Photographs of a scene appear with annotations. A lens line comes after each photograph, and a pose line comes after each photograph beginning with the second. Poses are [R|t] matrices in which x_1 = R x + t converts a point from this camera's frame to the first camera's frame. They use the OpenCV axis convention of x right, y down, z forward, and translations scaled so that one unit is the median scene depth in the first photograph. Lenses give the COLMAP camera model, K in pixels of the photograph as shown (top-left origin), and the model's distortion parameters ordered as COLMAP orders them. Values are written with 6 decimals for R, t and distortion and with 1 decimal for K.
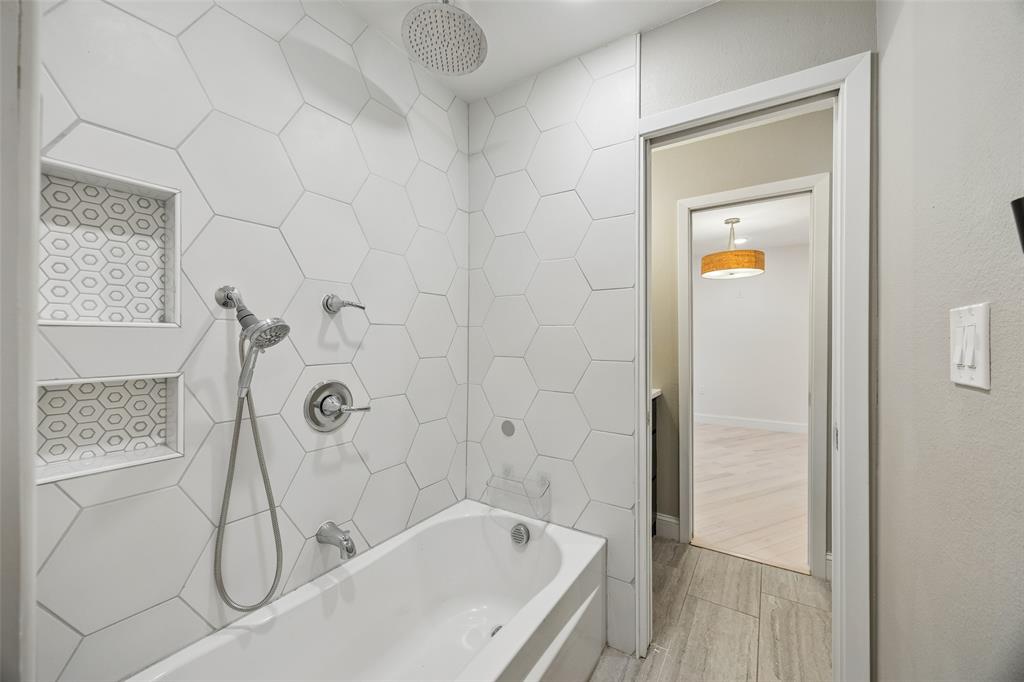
lens RADIAL K [[395.7, 0, 506.6], [0, 395.7, 340.1], [0, 0, 1]] dist [-0.007981, -0.000278]
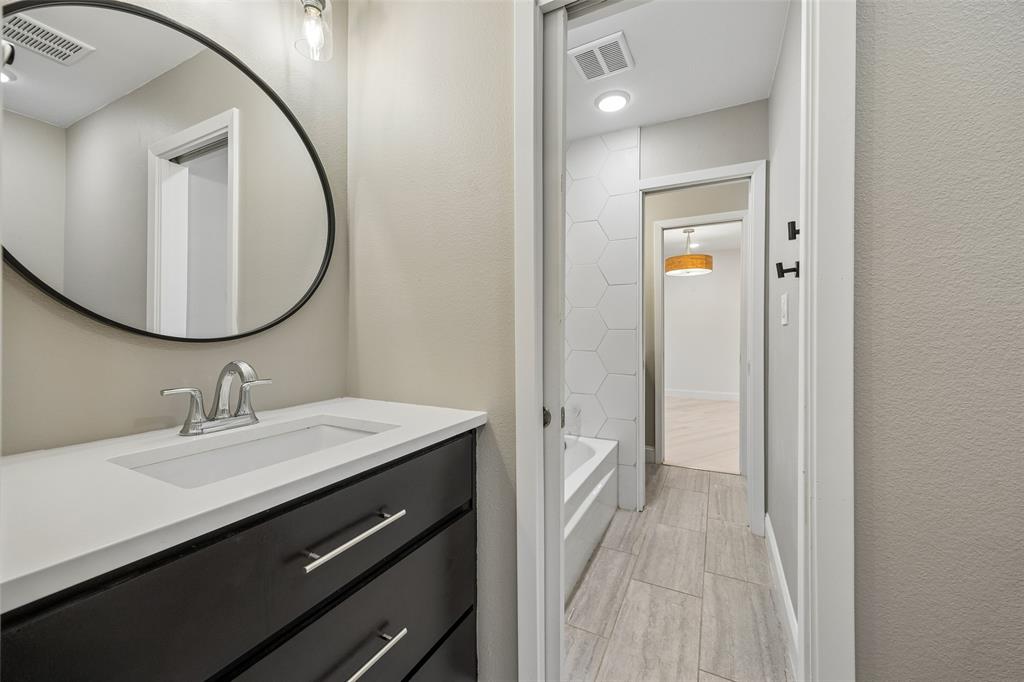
lens RADIAL K [[395.7, 0, 510.2], [0, 395.7, 334.6], [0, 0, 1]] dist [-0.007981, -0.000278]
pose [[0.994550, -0.000360, 0.104260, -0.316513], [-0.000227, 0.999984, 0.005611, 0.058773], [-0.104260, -0.005604, 0.994534, -0.493969]]
